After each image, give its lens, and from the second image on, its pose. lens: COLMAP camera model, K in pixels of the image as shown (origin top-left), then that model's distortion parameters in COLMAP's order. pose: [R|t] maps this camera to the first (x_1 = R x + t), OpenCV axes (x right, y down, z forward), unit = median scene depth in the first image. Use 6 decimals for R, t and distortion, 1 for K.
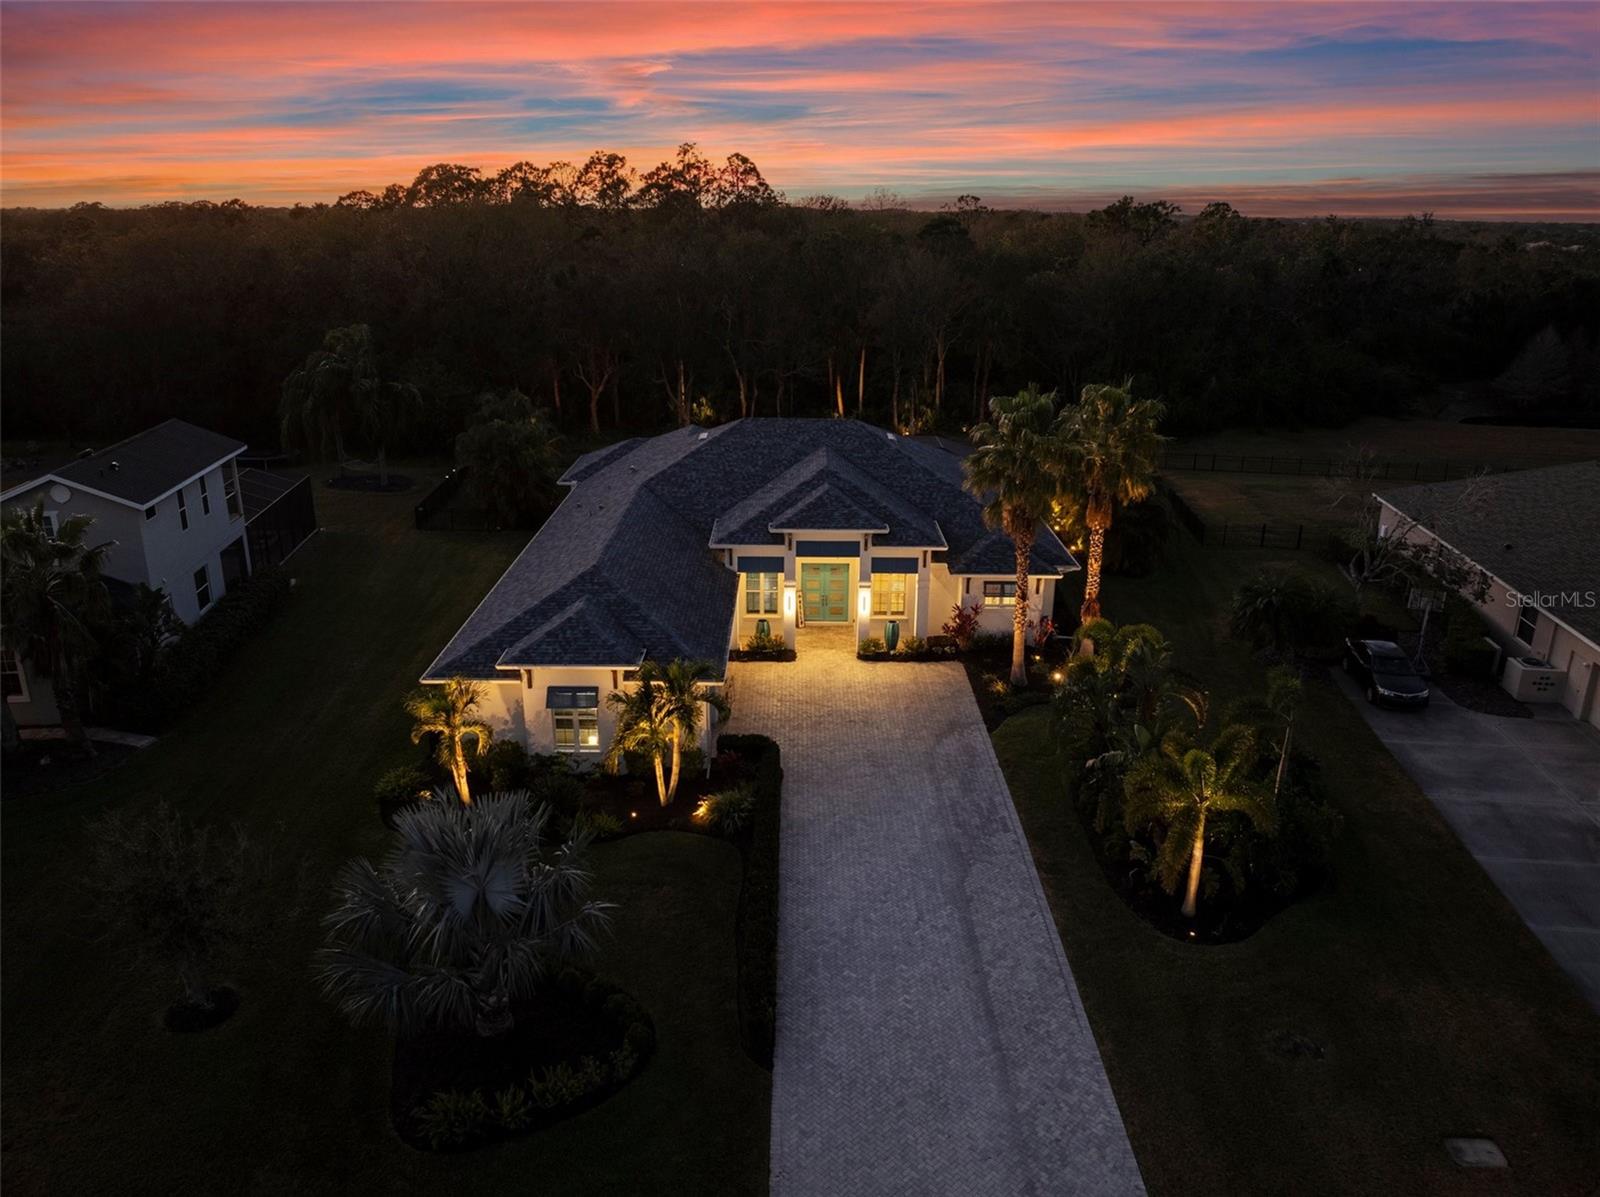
lens RADIAL K [[1126.3, 0, 800.0], [0, 1126.3, 598.5], [0, 0, 1]] dist [-0.038181, -0.003013]
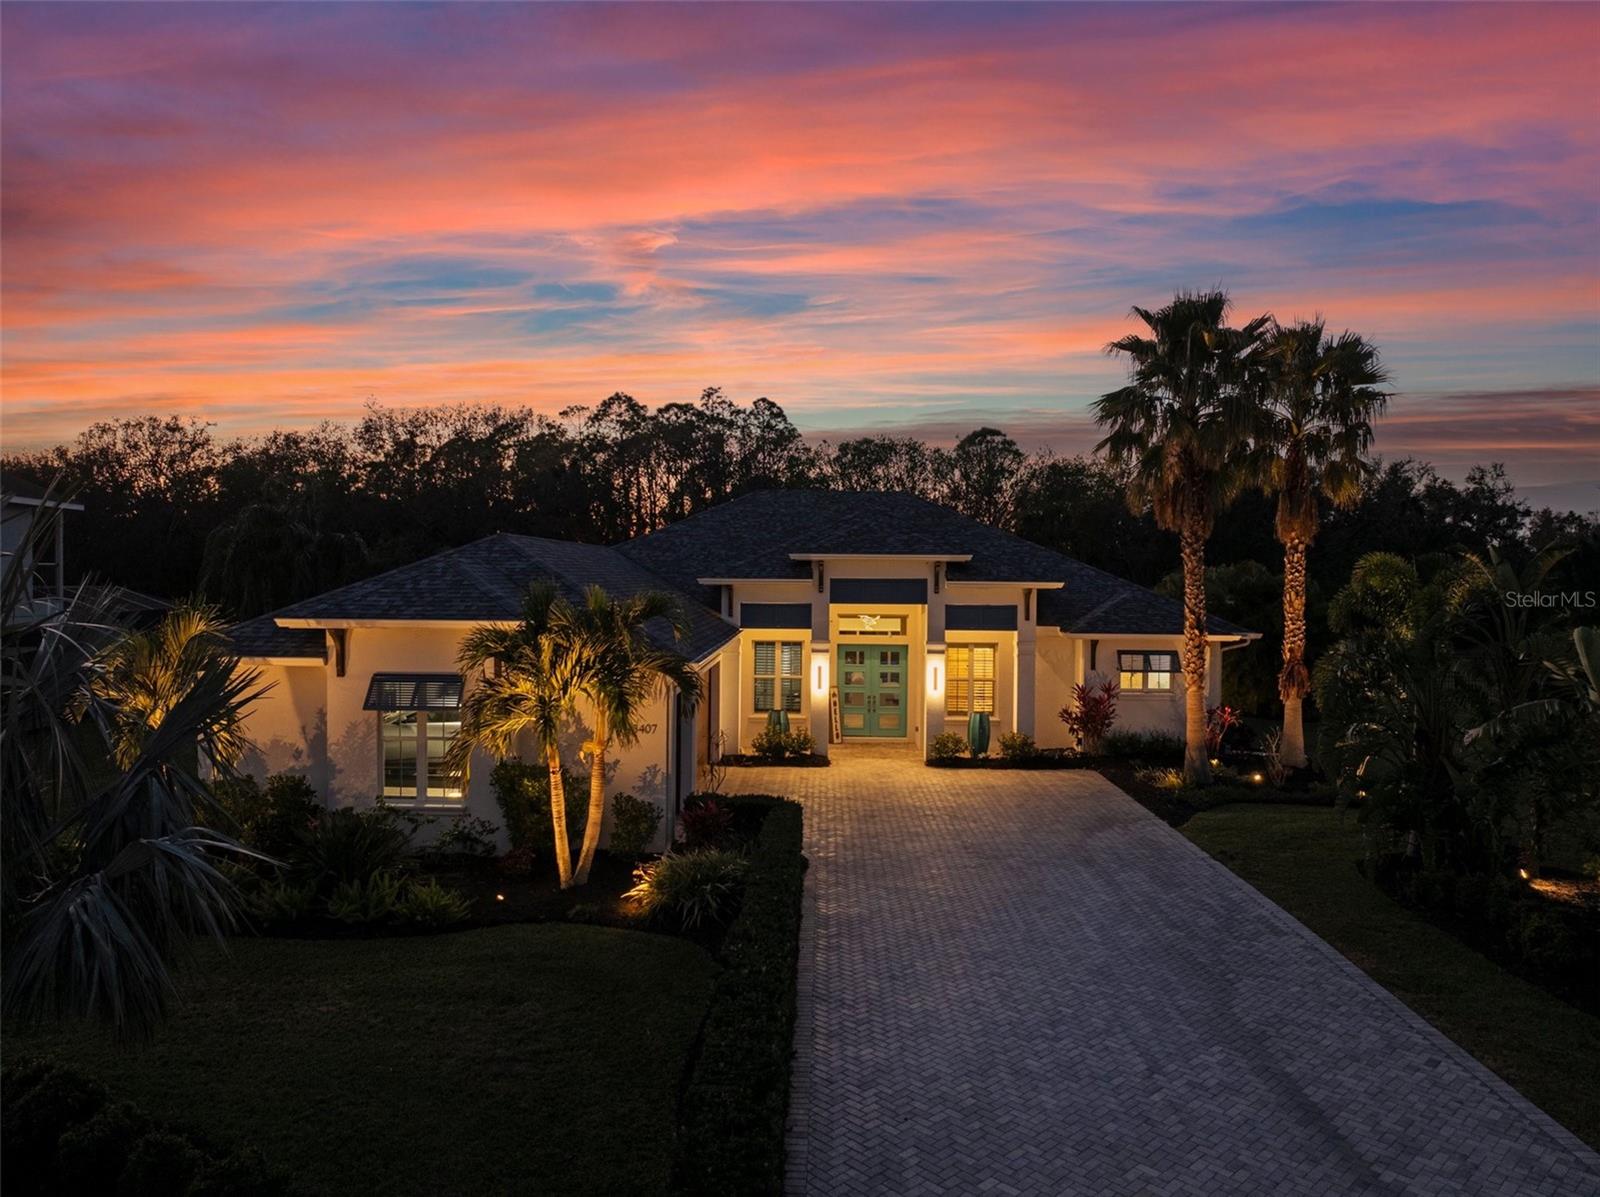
lens RADIAL K [[1126.3, 0, 800.0], [0, 1126.3, 598.5], [0, 0, 1]] dist [-0.038181, -0.003013]
pose [[0.999696, -0.001367, -0.024636, -0.004897], [-0.006326, 0.950889, -0.309466, 0.168846], [0.023850, 0.309528, 0.950591, 0.388504]]
